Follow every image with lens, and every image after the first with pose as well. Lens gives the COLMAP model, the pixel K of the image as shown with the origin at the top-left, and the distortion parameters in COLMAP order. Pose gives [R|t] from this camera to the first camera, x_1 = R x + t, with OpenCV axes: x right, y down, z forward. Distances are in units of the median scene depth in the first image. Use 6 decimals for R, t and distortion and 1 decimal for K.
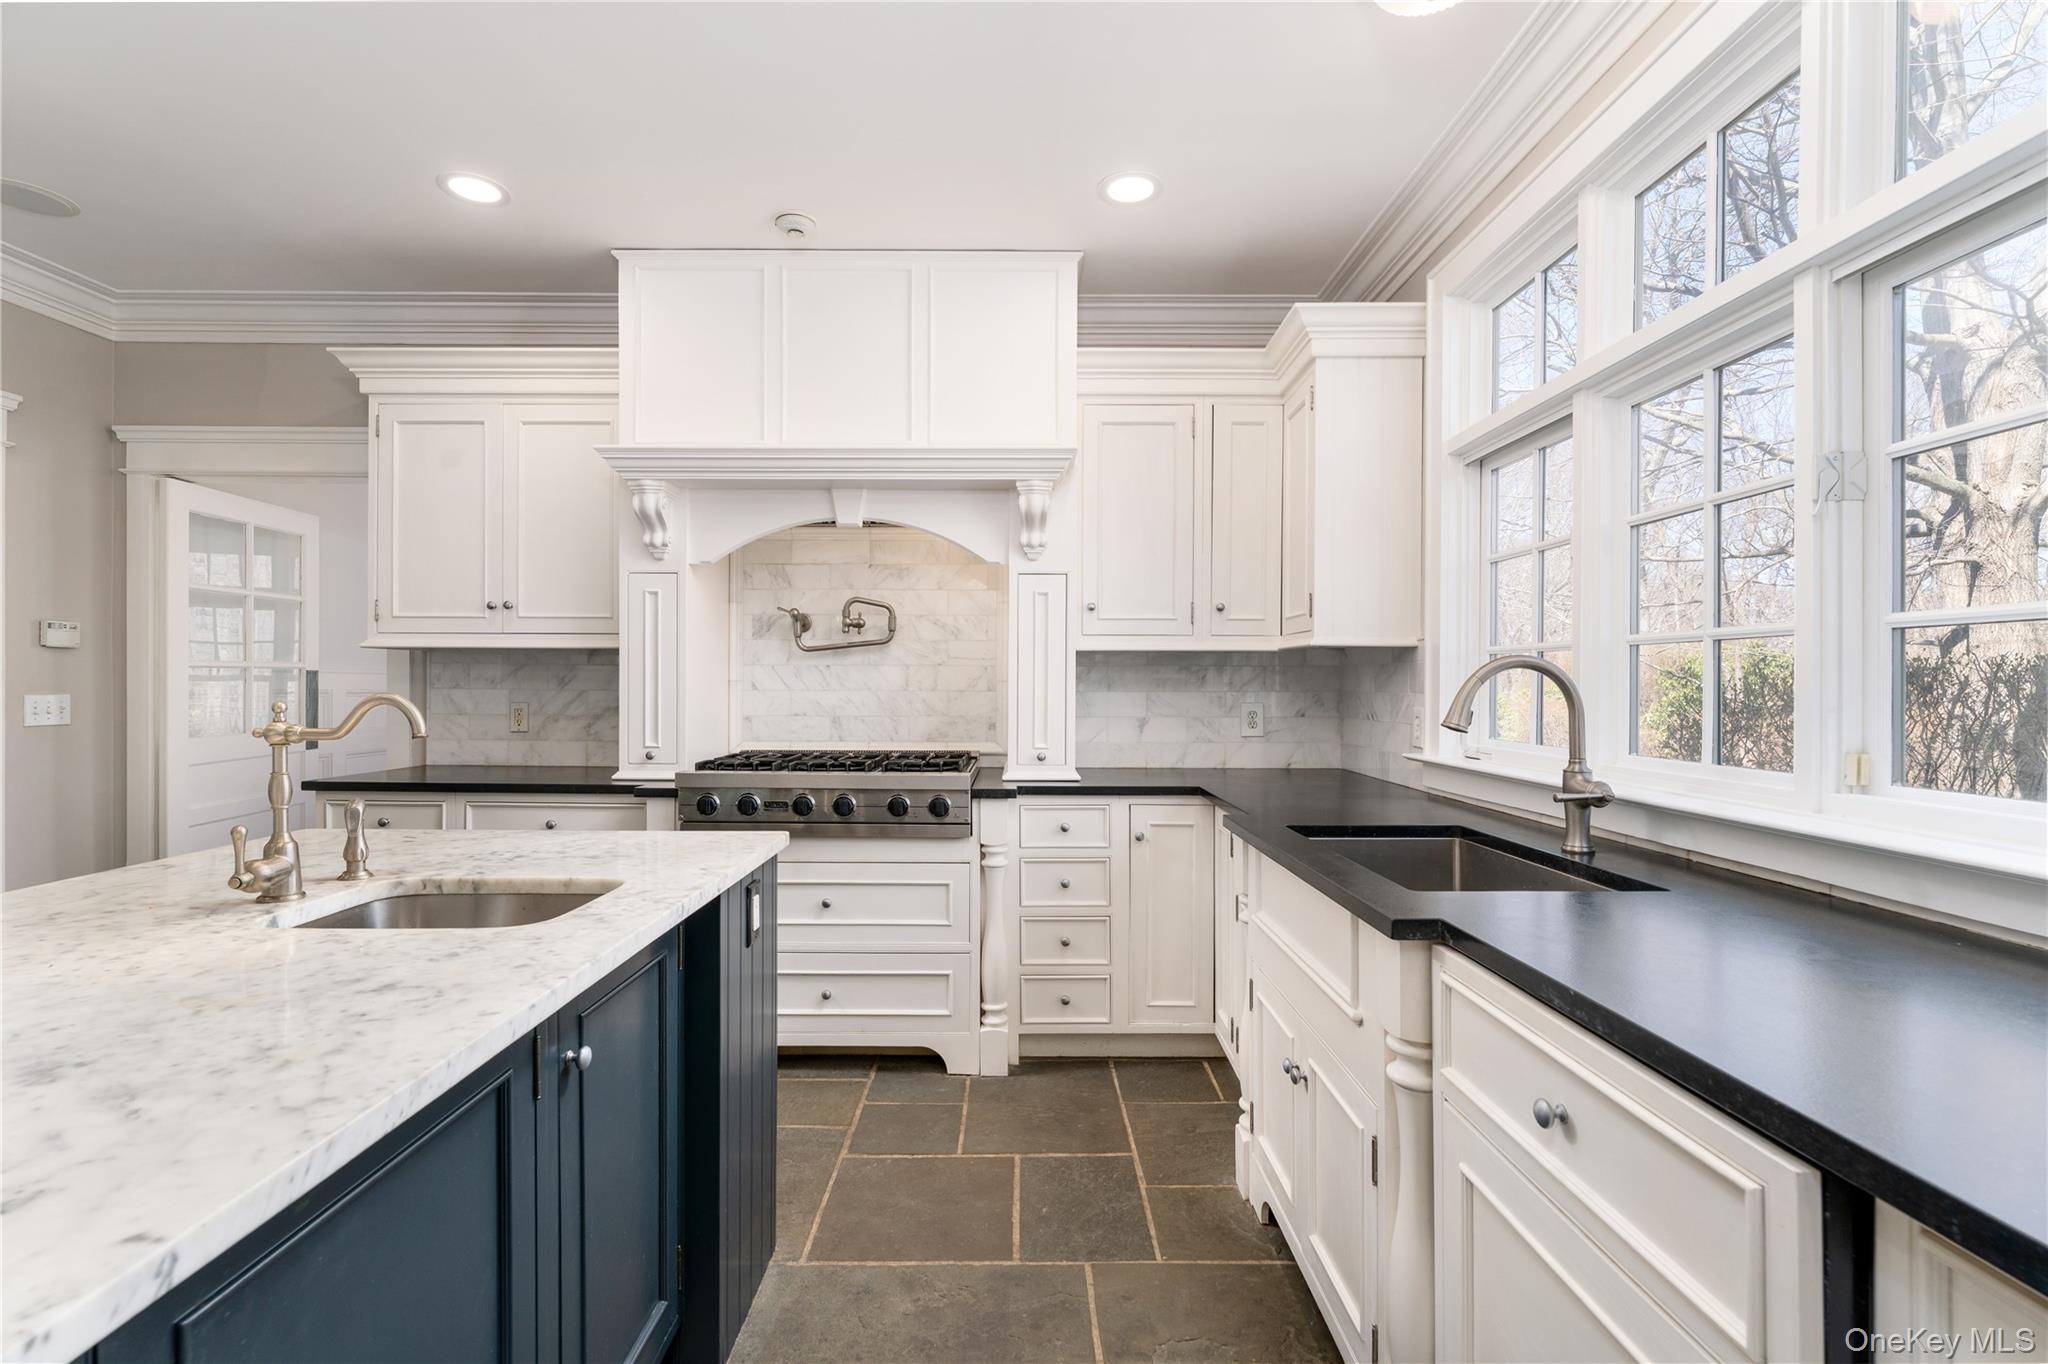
lens RADIAL K [[941.5, 0, 1017.5], [0, 941.5, 683.4], [0, 0, 1]] dist [-0.003131, -0.000862]
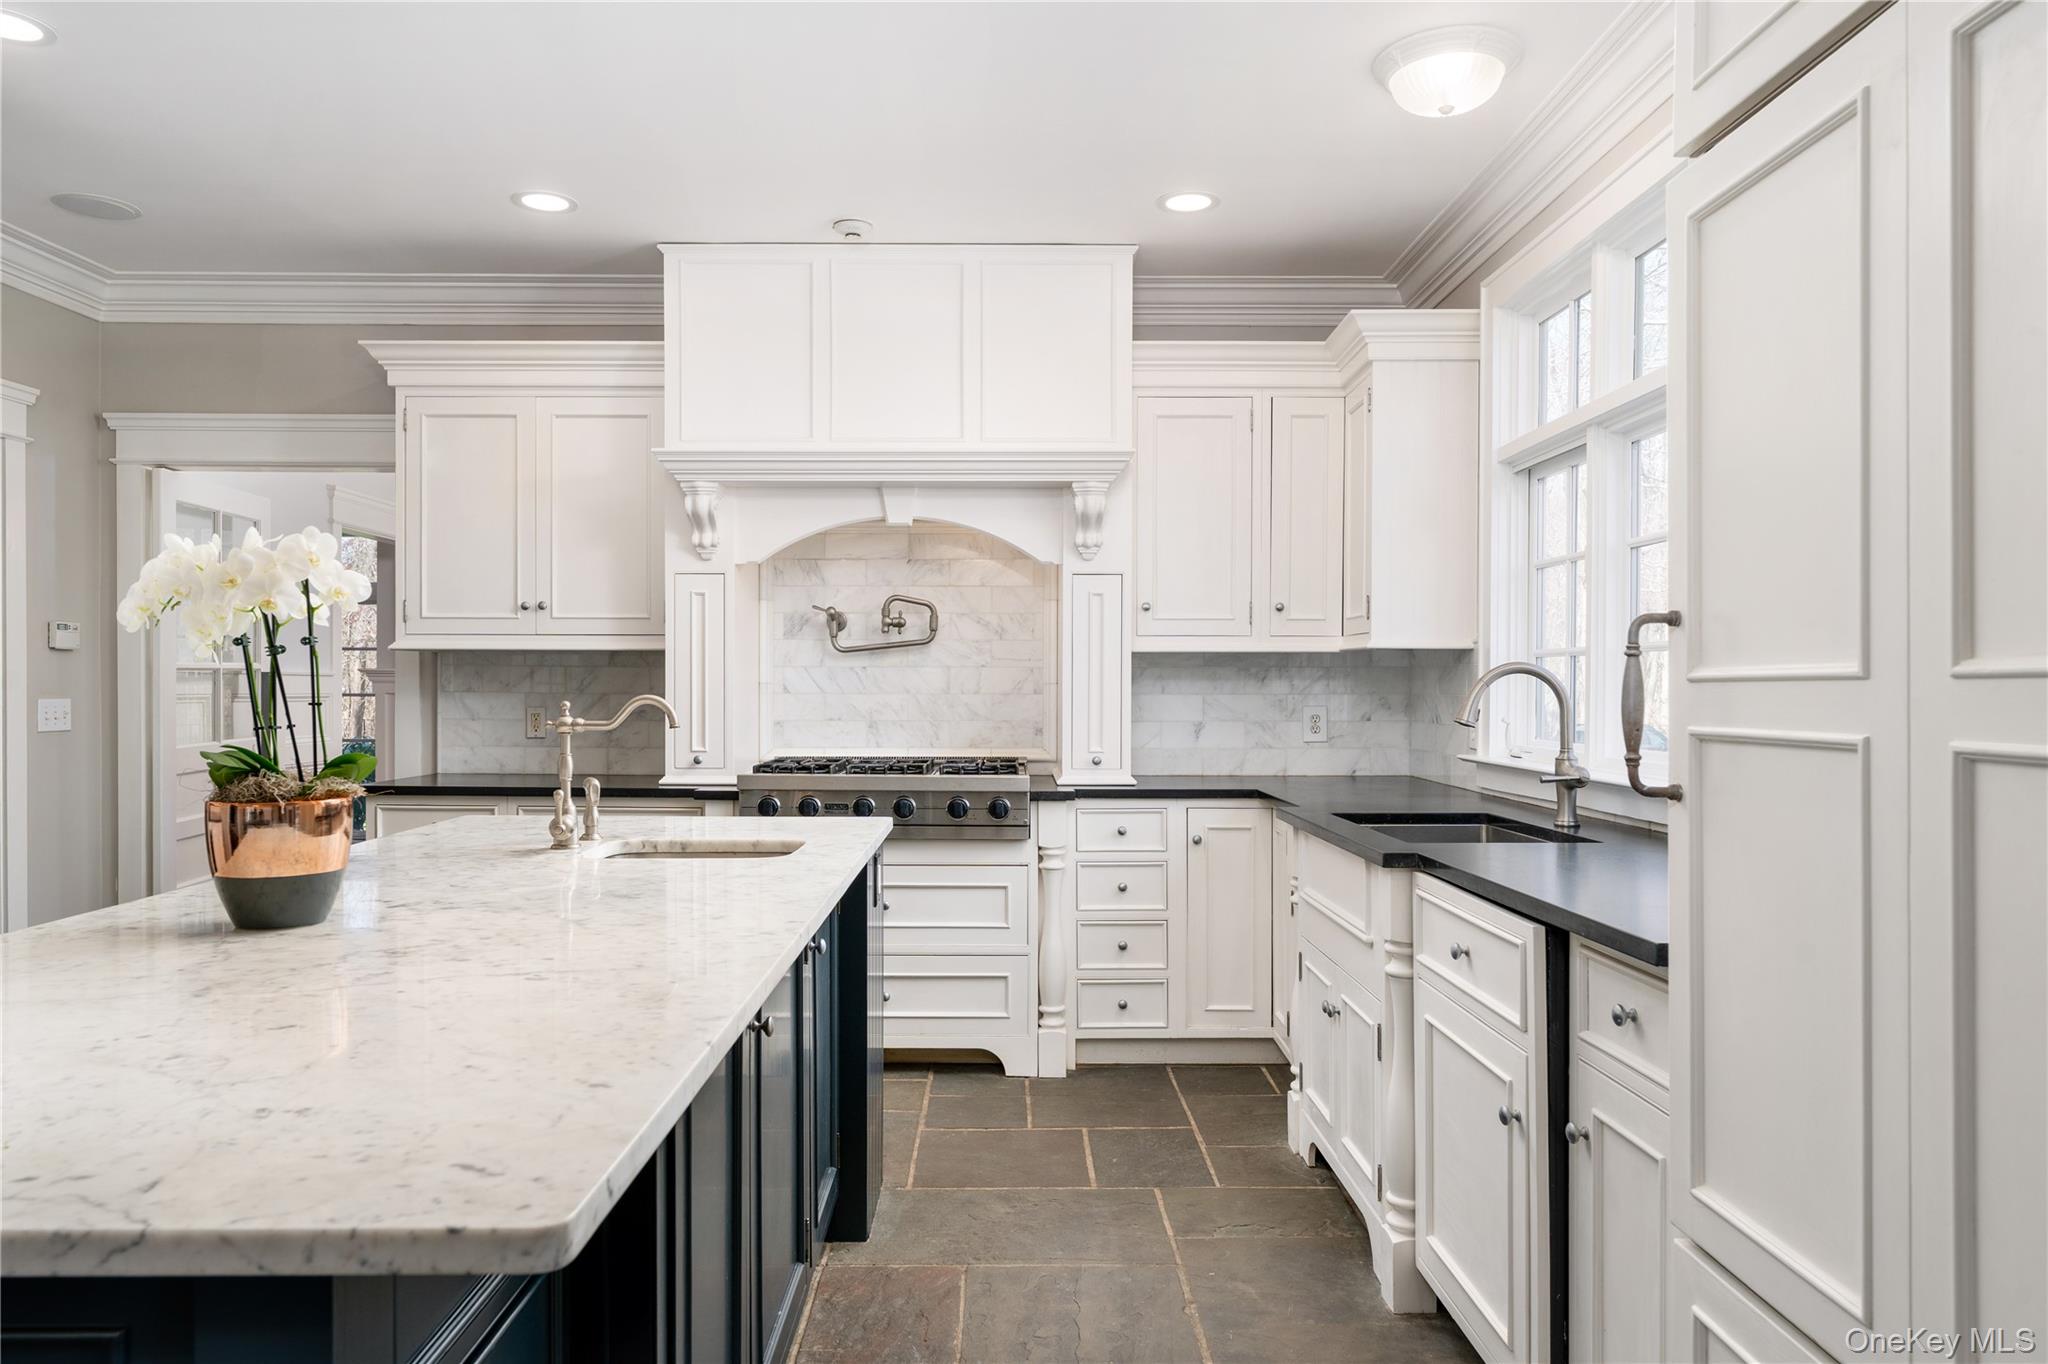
lens RADIAL K [[1381.7, 0, 1008.1], [0, 1381.7, 687.4], [0, 0, 1]] dist [-0.002357, 0.000623]
pose [[0.999998, -0.001239, 0.001715, -0.070484], [0.001235, 0.999997, 0.002121, -0.001542], [-0.001717, -0.002119, 0.999996, -0.447353]]
